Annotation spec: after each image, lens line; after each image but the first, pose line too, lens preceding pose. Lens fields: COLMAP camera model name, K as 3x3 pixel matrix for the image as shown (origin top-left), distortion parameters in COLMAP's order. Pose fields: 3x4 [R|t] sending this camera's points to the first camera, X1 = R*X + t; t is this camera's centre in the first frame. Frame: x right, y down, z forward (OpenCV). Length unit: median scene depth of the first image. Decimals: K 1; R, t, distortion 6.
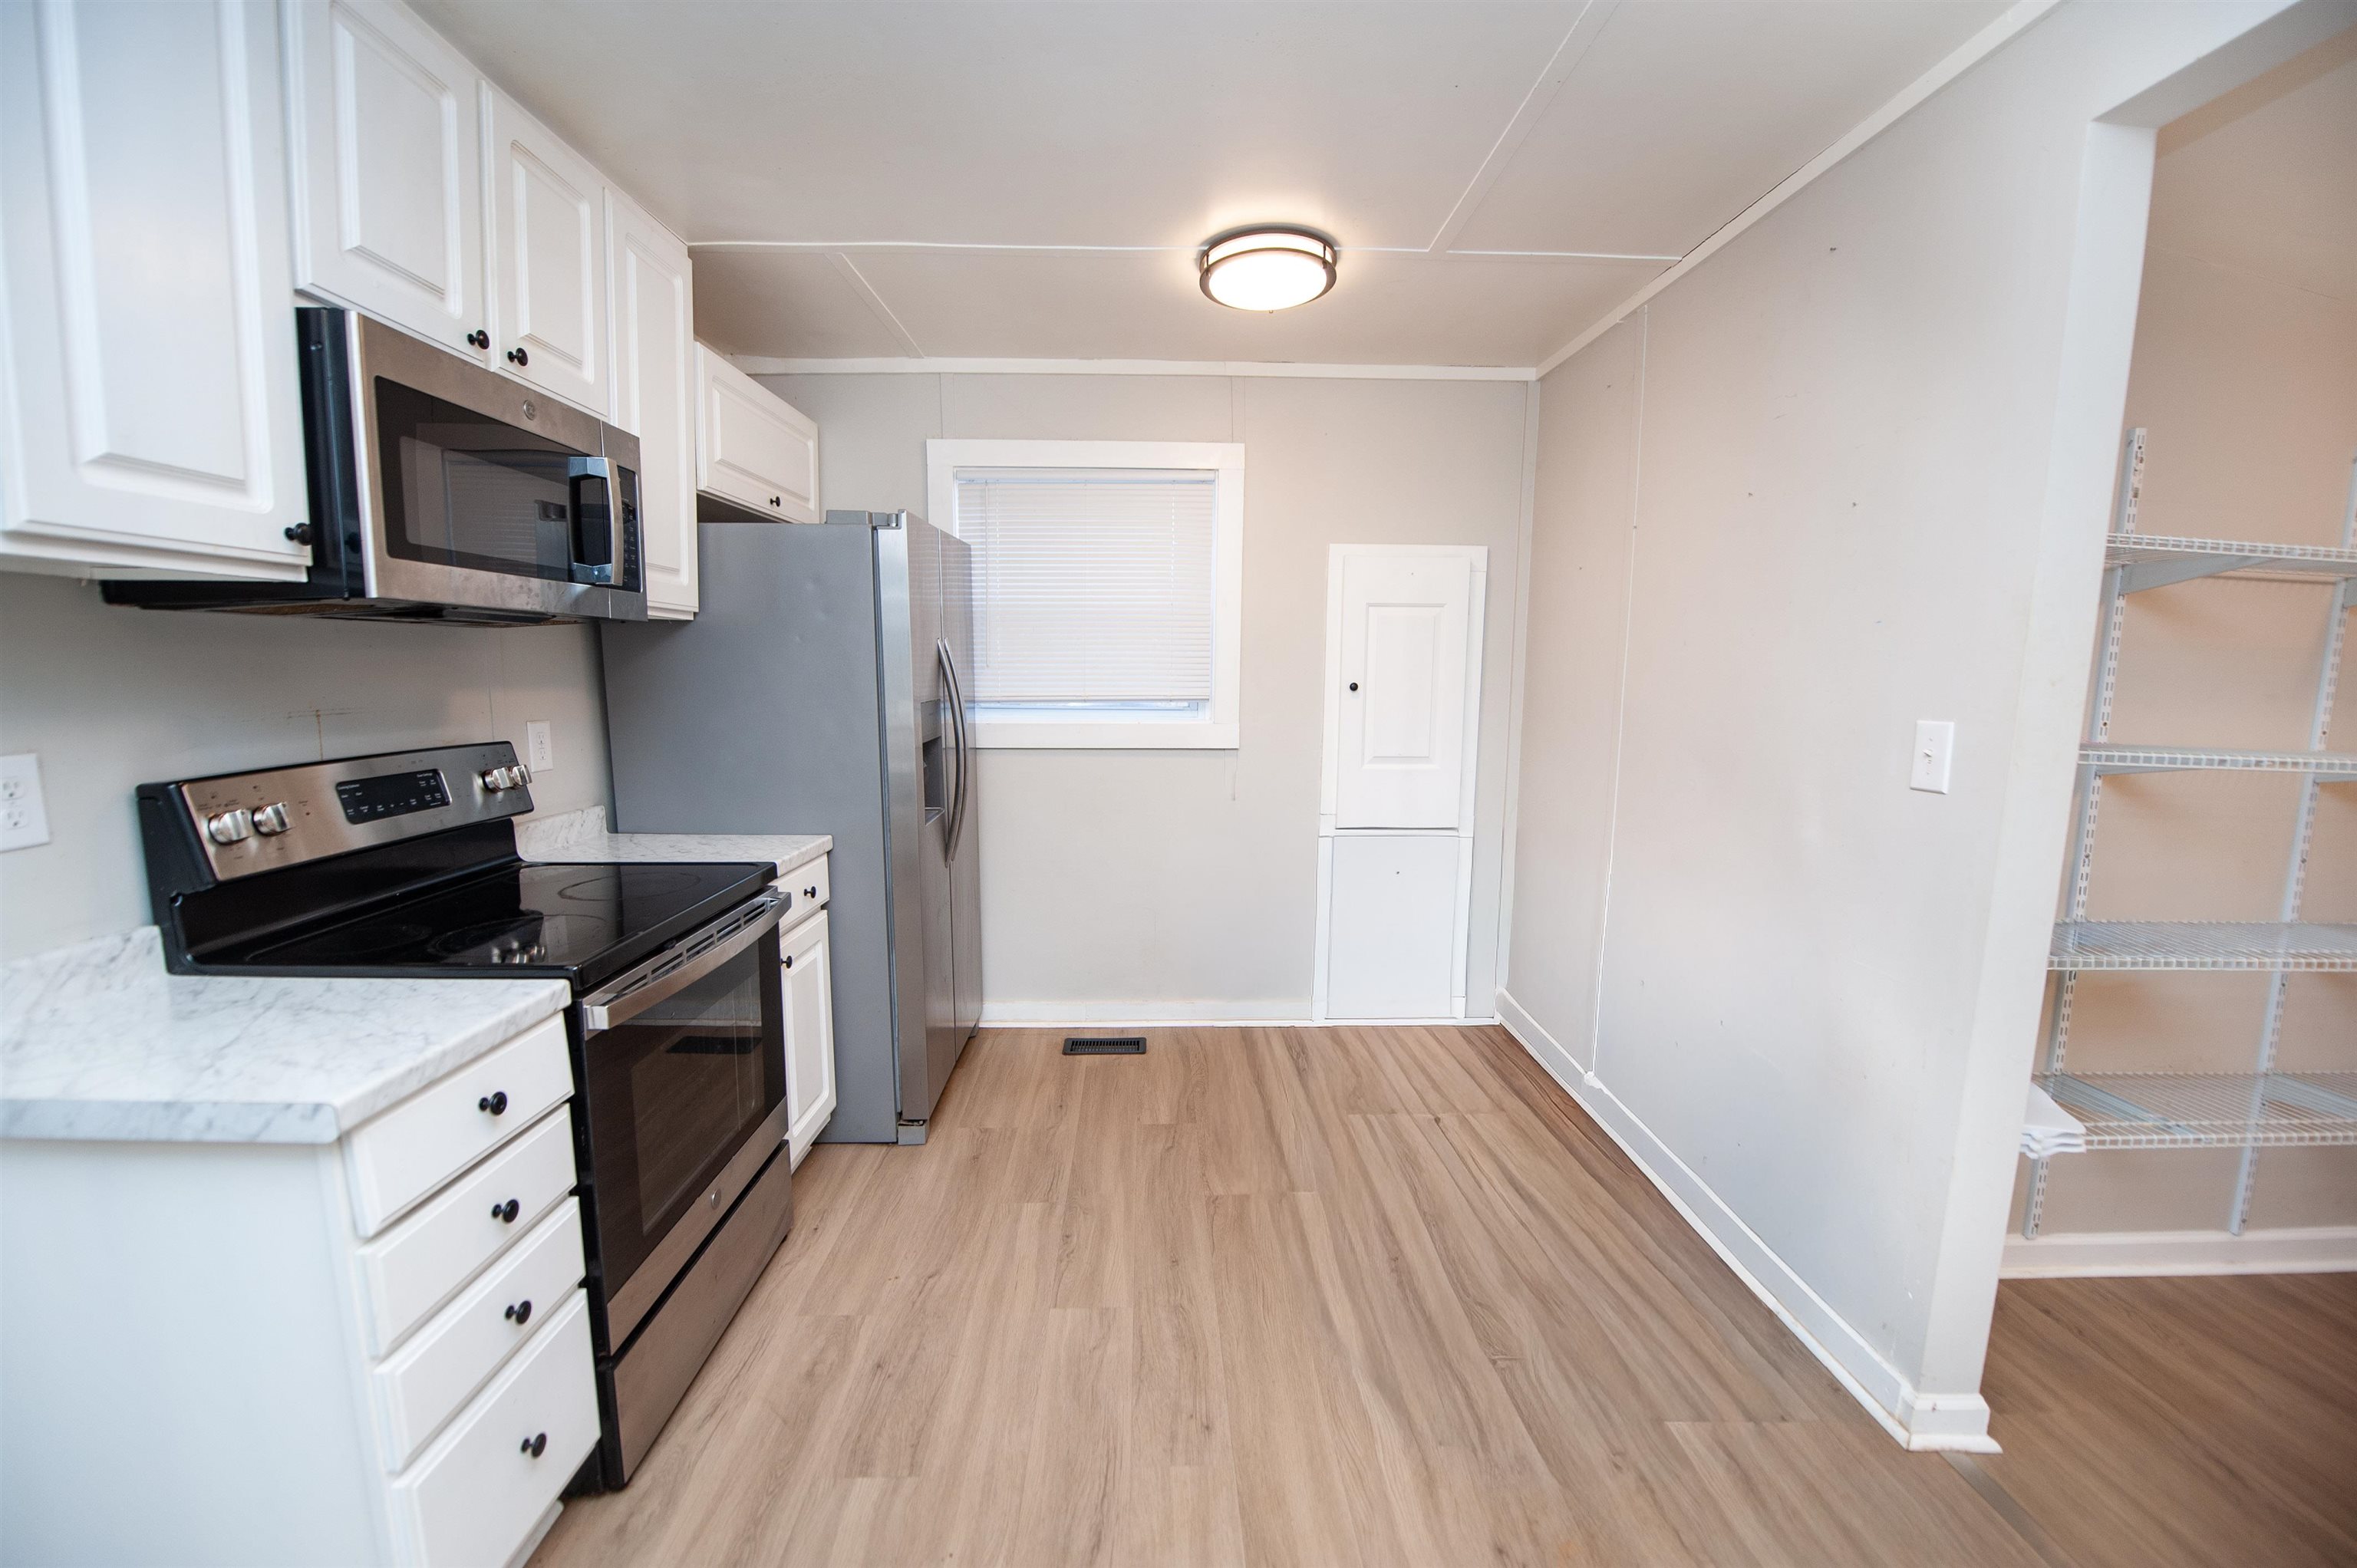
lens RADIAL K [[956.1, 0, 1180.9], [0, 956.1, 781.0], [0, 0, 1]] dist [-0.019875, -0.000475]
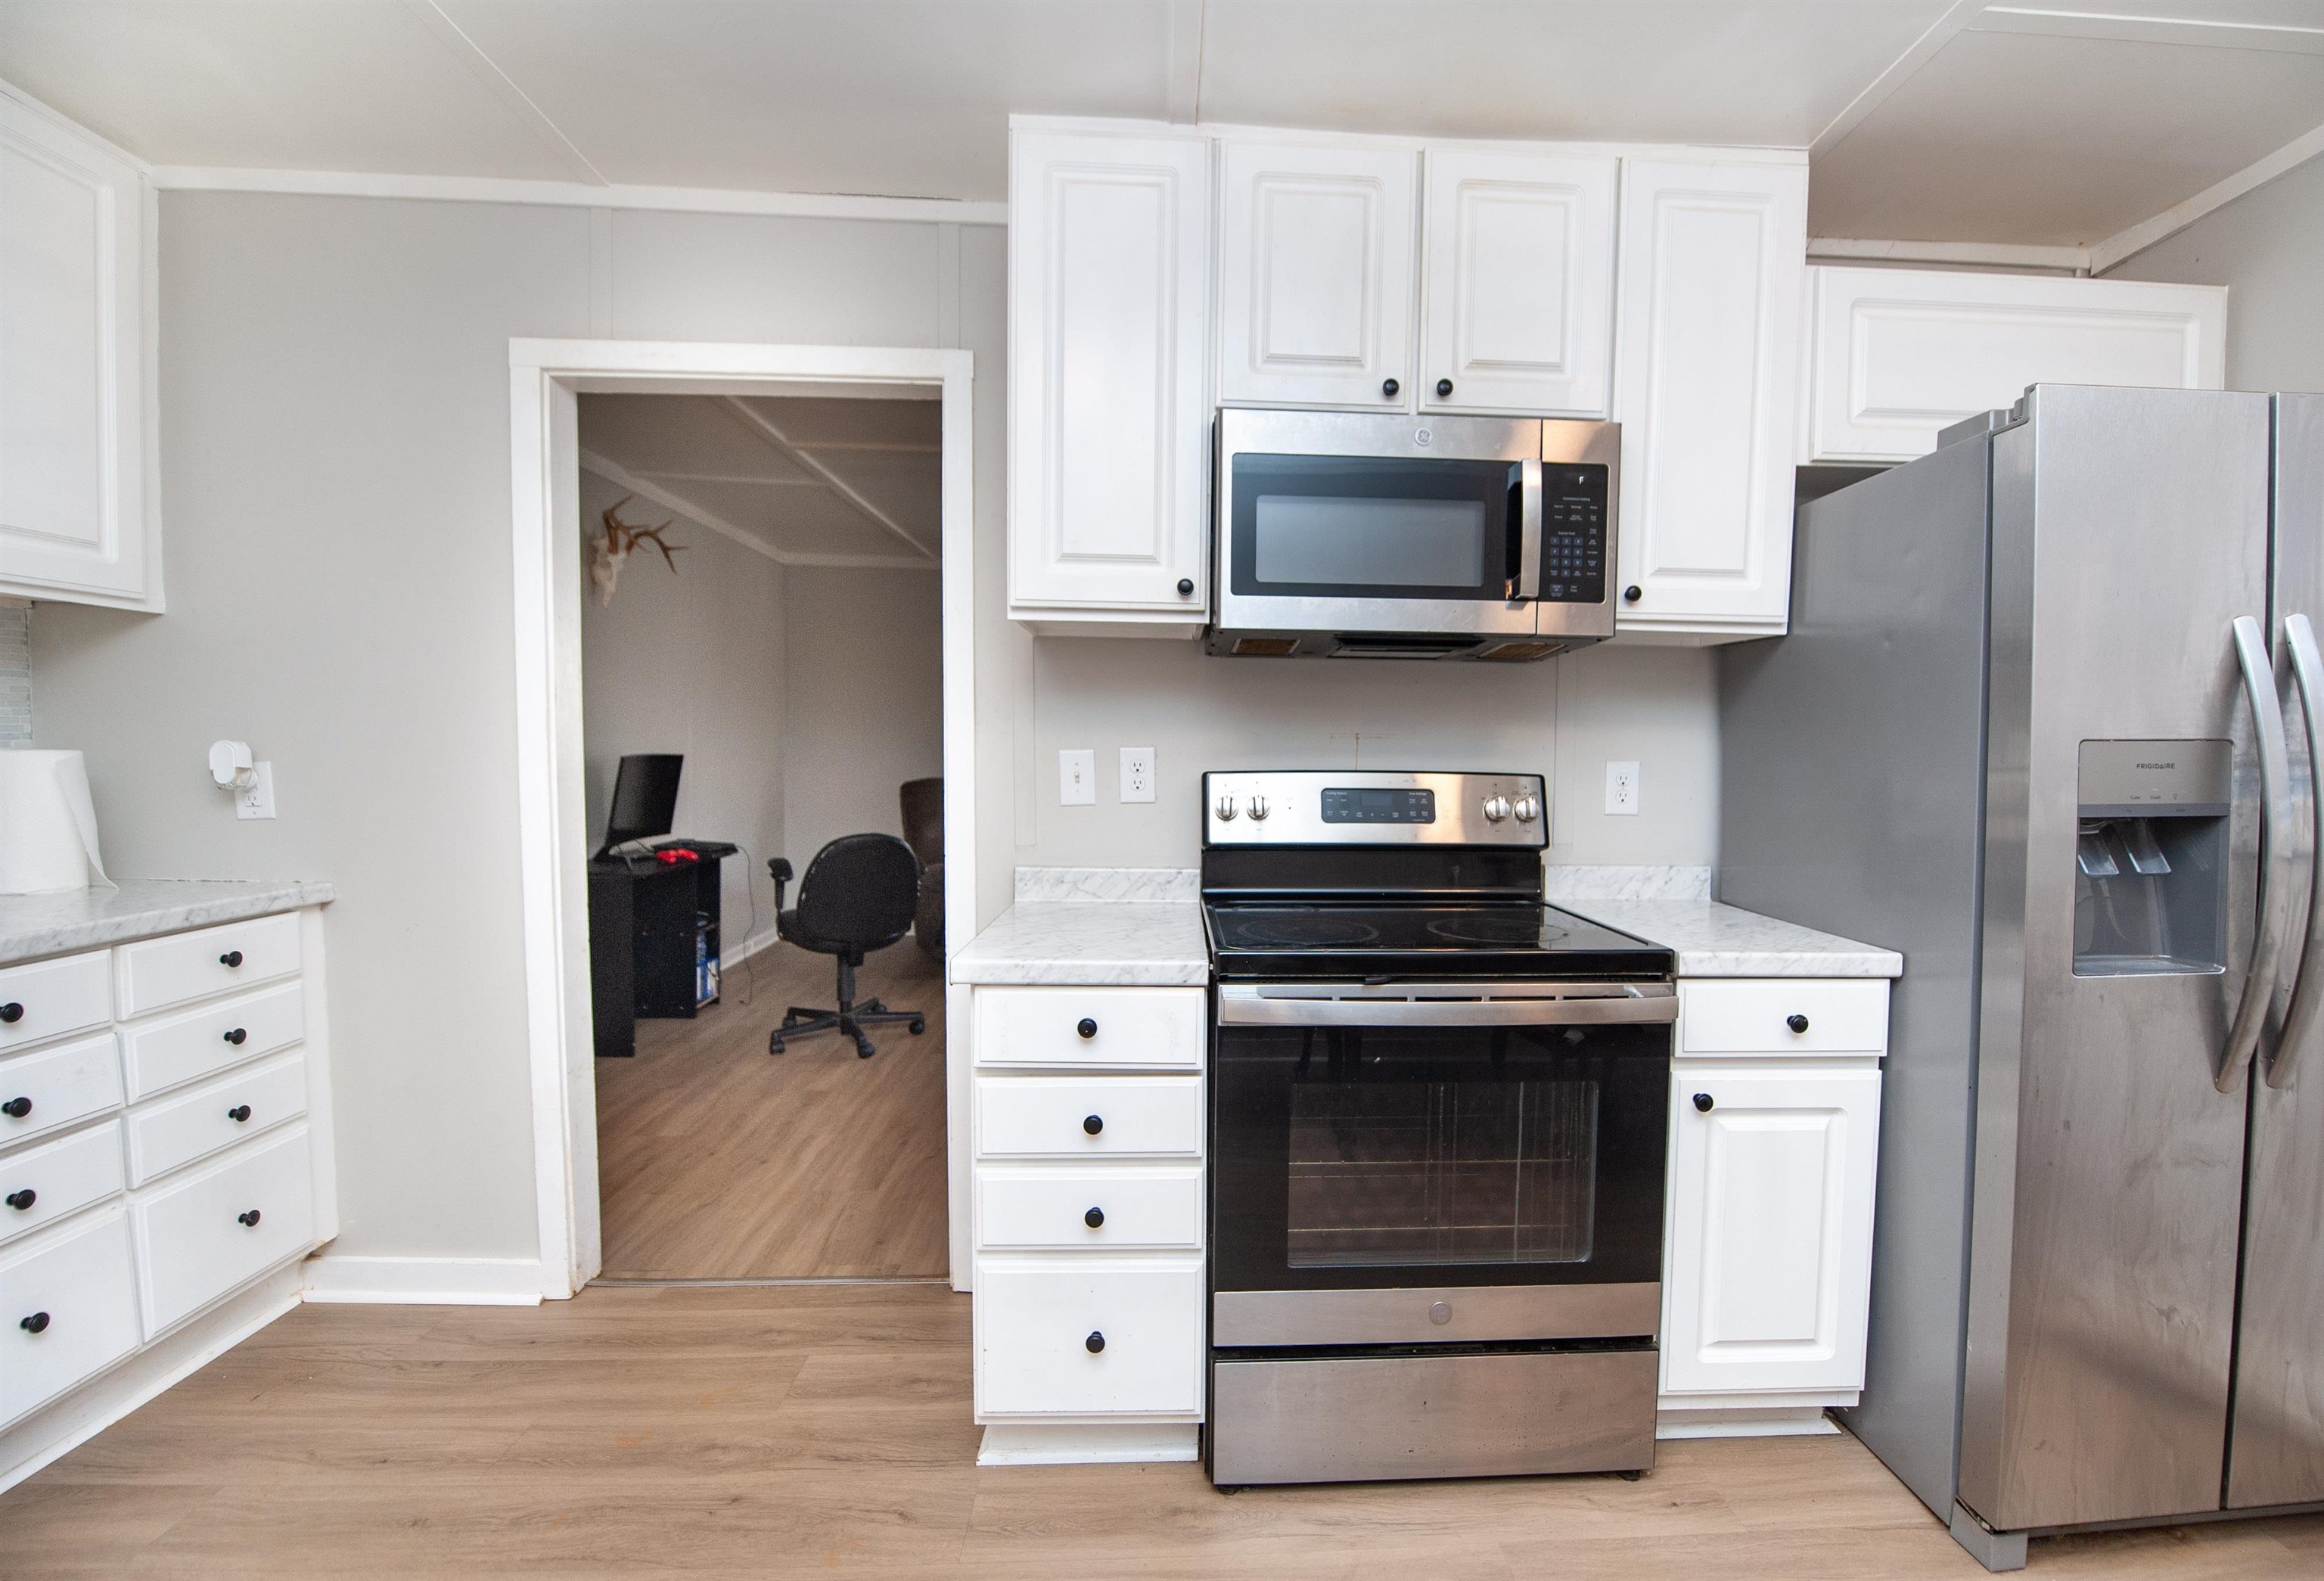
lens RADIAL K [[967.4, 0, 1175.9], [0, 967.4, 783.7], [0, 0, 1]] dist [-0.024366, -0.000120]
pose [[0.015860, 0.026376, -0.999526, 0.355159], [-0.130914, 0.991101, 0.024077, -0.008719], [0.991267, 0.130470, 0.019172, 0.743006]]
